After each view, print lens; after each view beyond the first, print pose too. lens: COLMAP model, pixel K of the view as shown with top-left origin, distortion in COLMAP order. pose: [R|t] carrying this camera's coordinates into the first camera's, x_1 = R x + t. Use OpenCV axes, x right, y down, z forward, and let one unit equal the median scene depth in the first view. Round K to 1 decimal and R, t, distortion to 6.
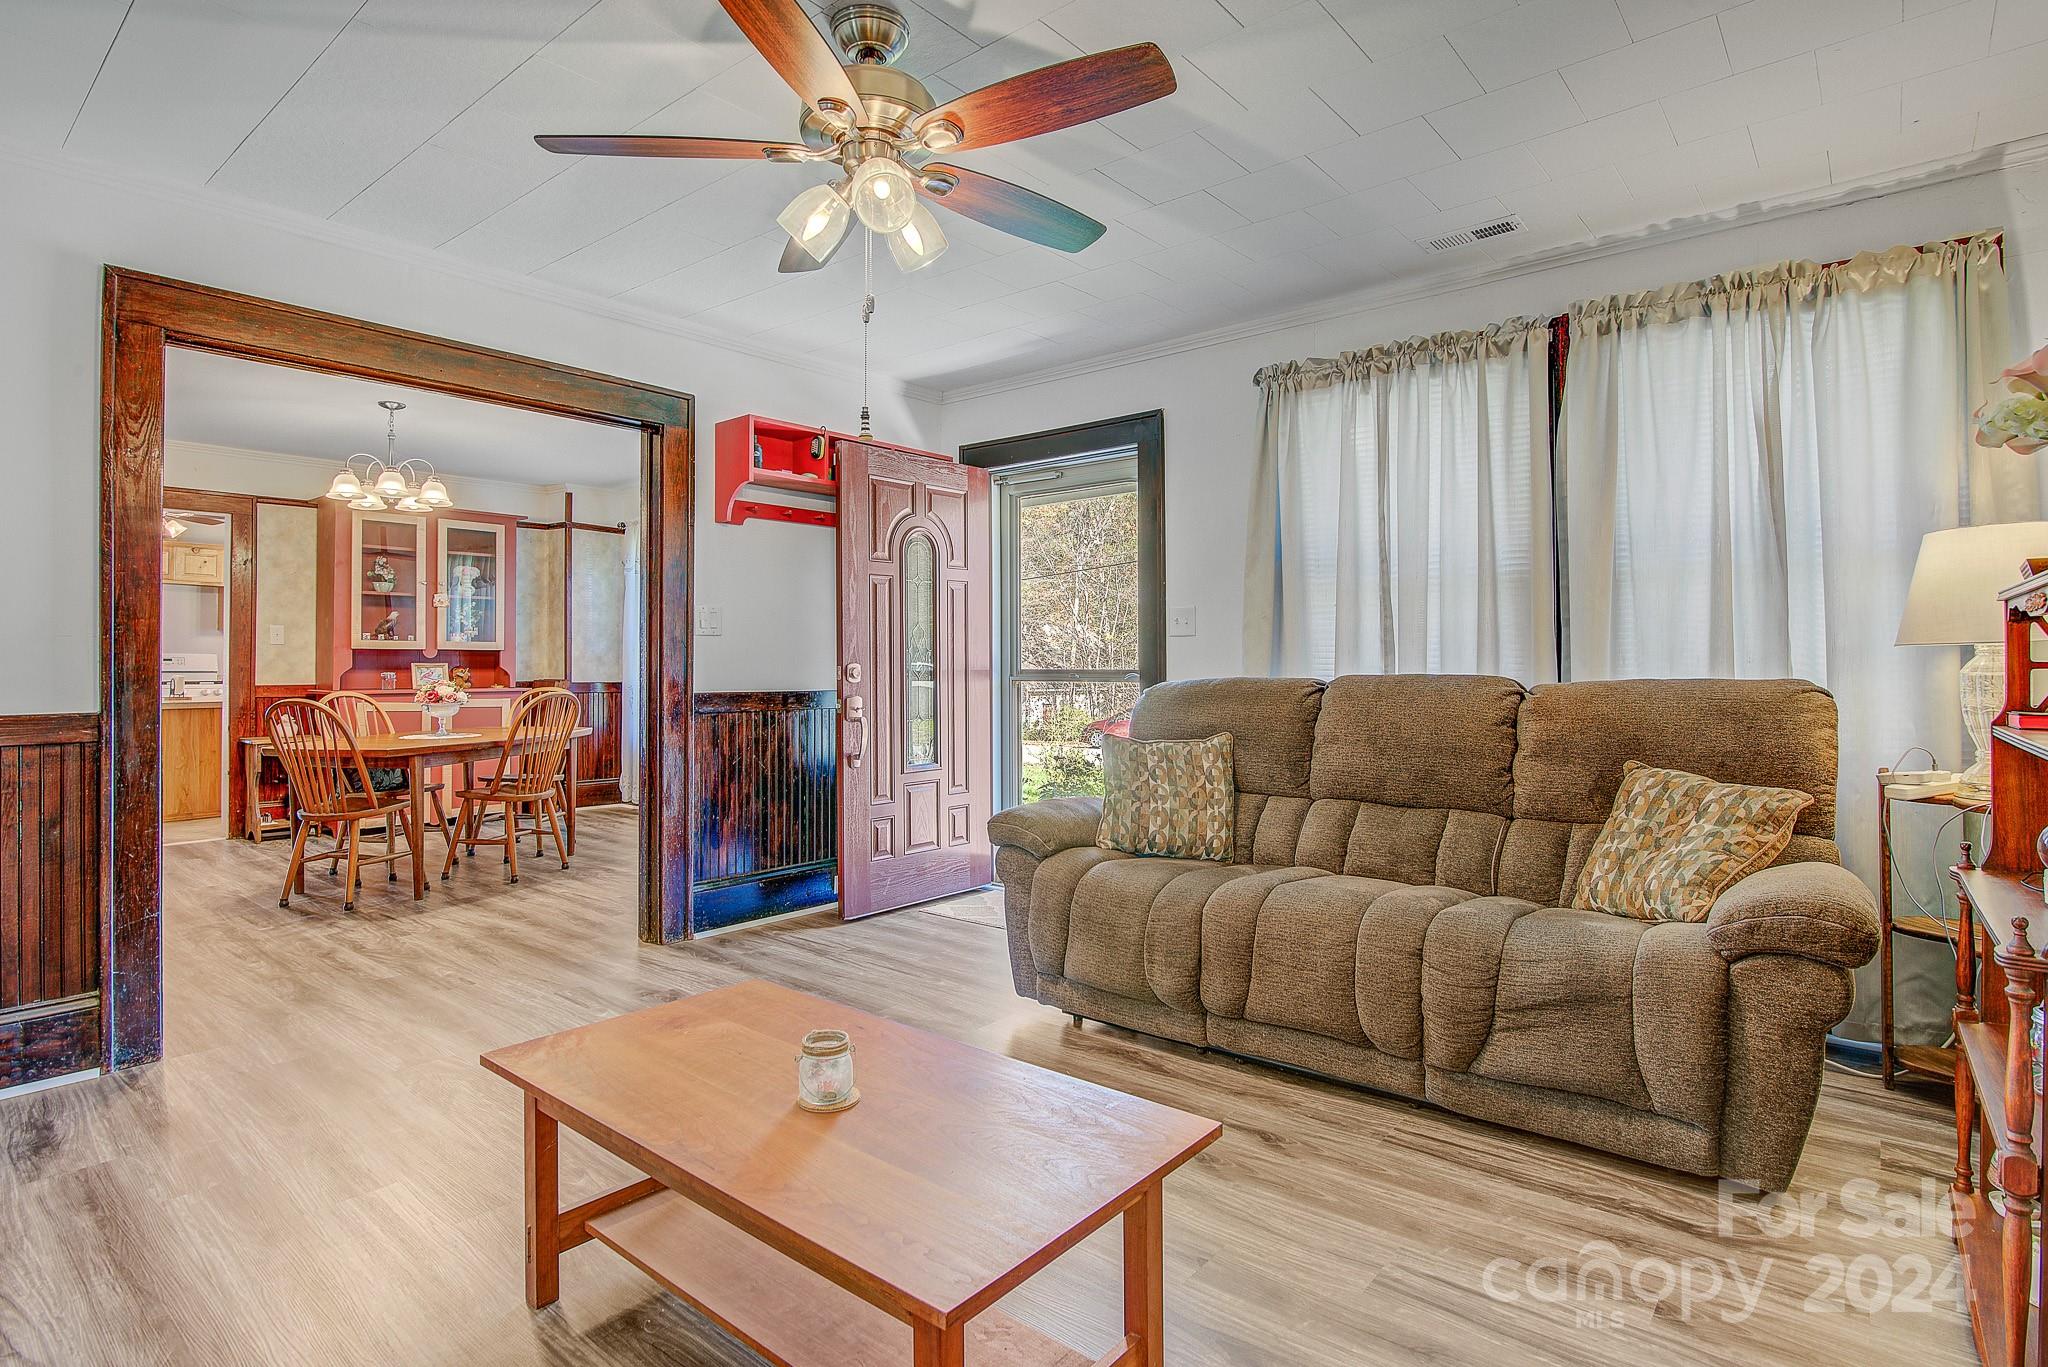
lens RADIAL K [[1077.5, 0, 1034.5], [0, 1077.5, 671.1], [0, 0, 1]] dist [-0.008034, -0.002345]
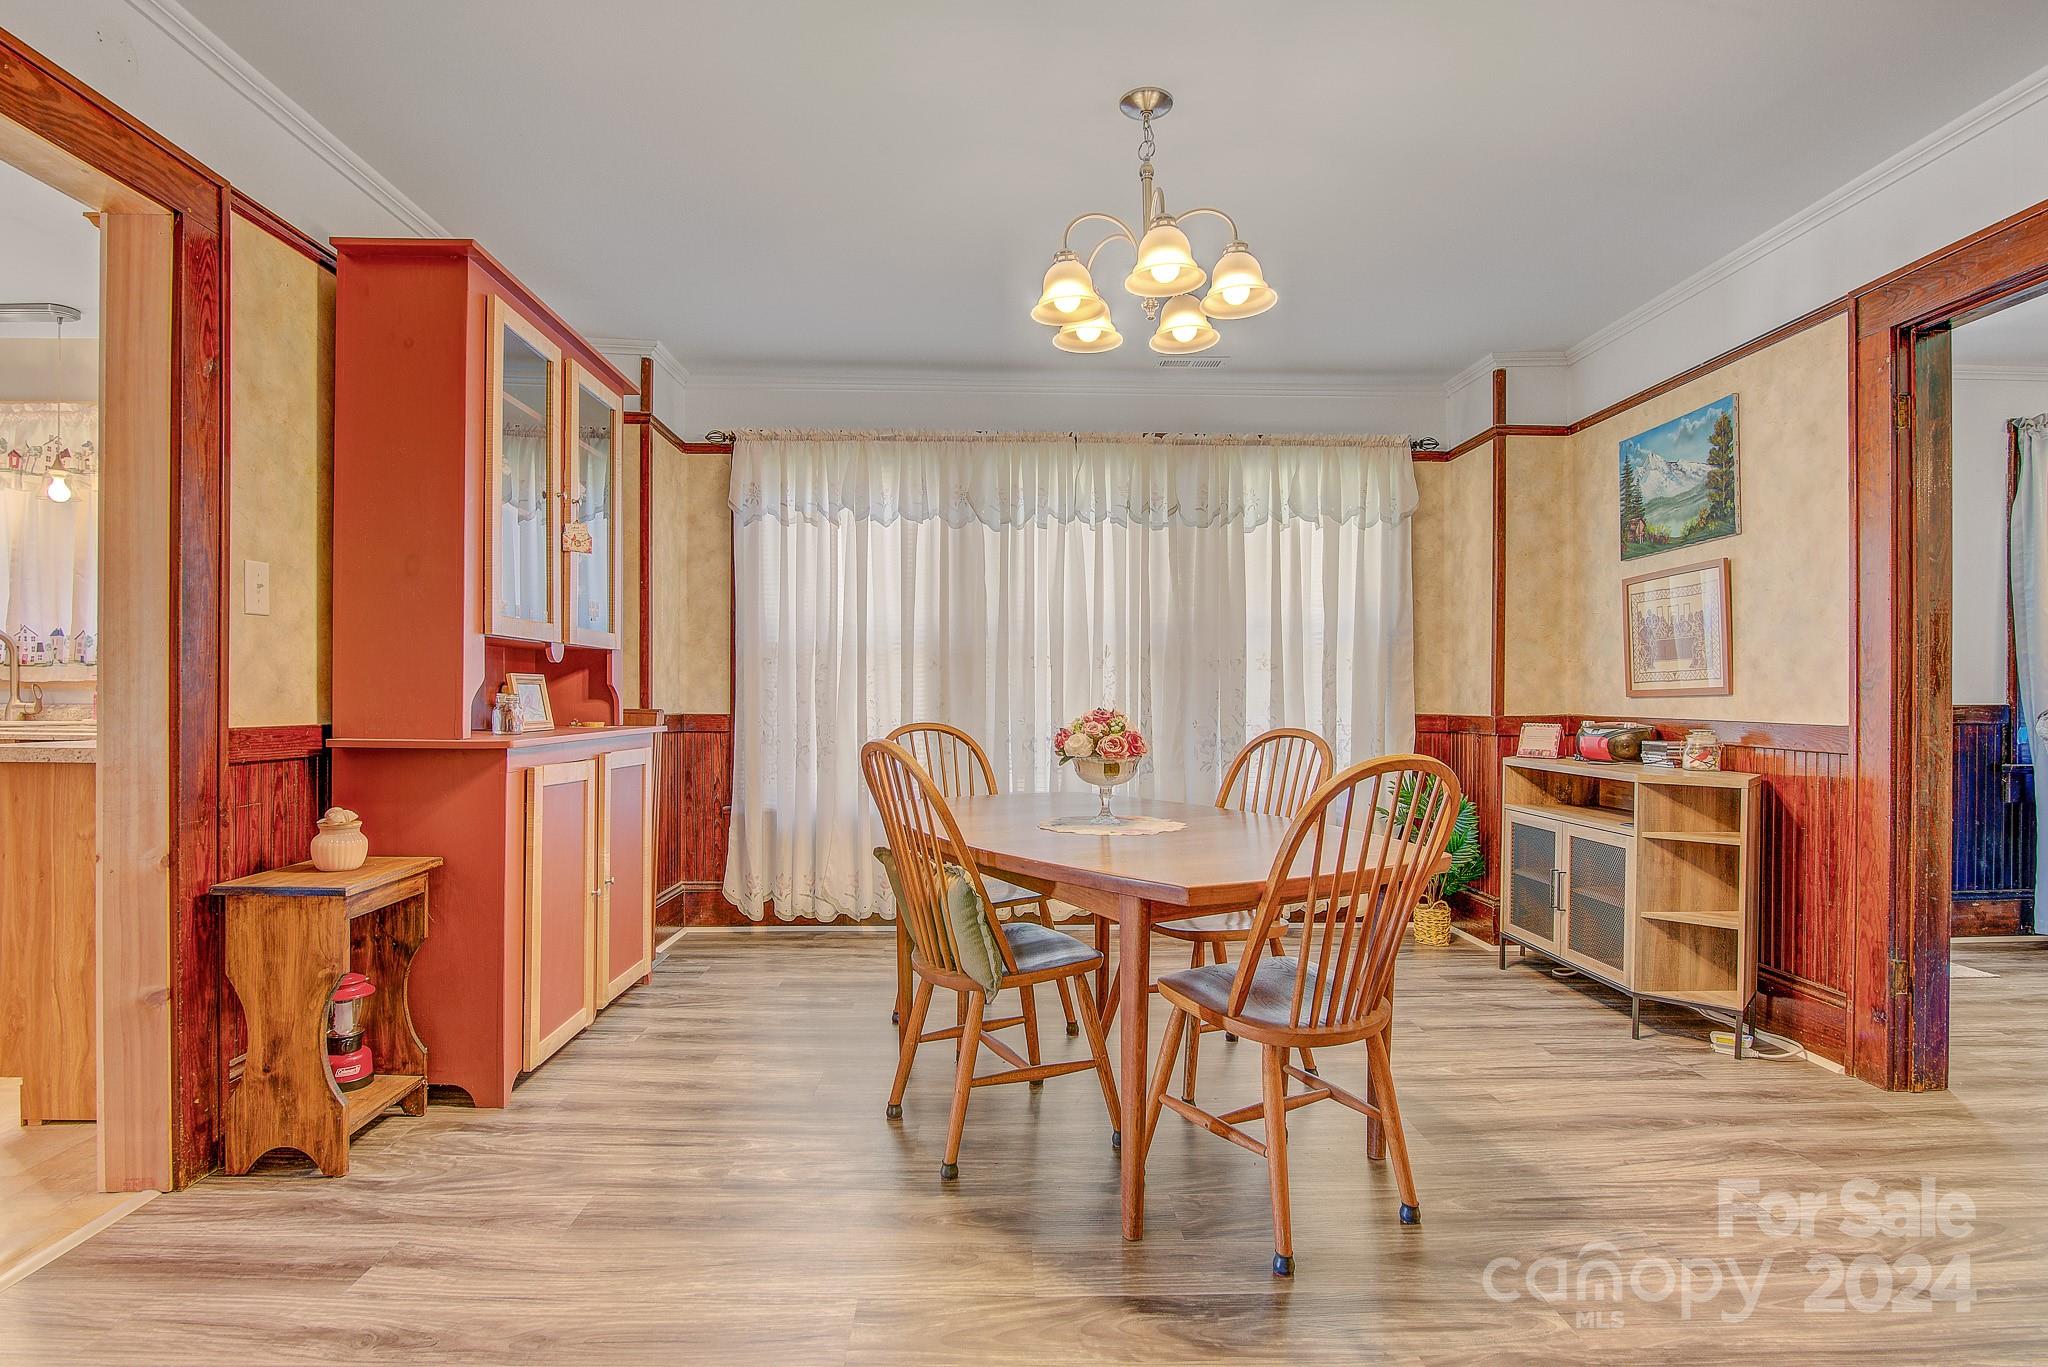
lens RADIAL K [[1077.5, 0, 1023.3], [0, 1077.5, 700.0], [0, 0, 1]] dist [-0.008034, -0.002345]
pose [[0.748168, 0.003891, 0.663498, -1.399792], [-0.002708, 0.999992, -0.002810, 0.009409], [-0.663504, 0.000305, 0.748173, 1.032295]]
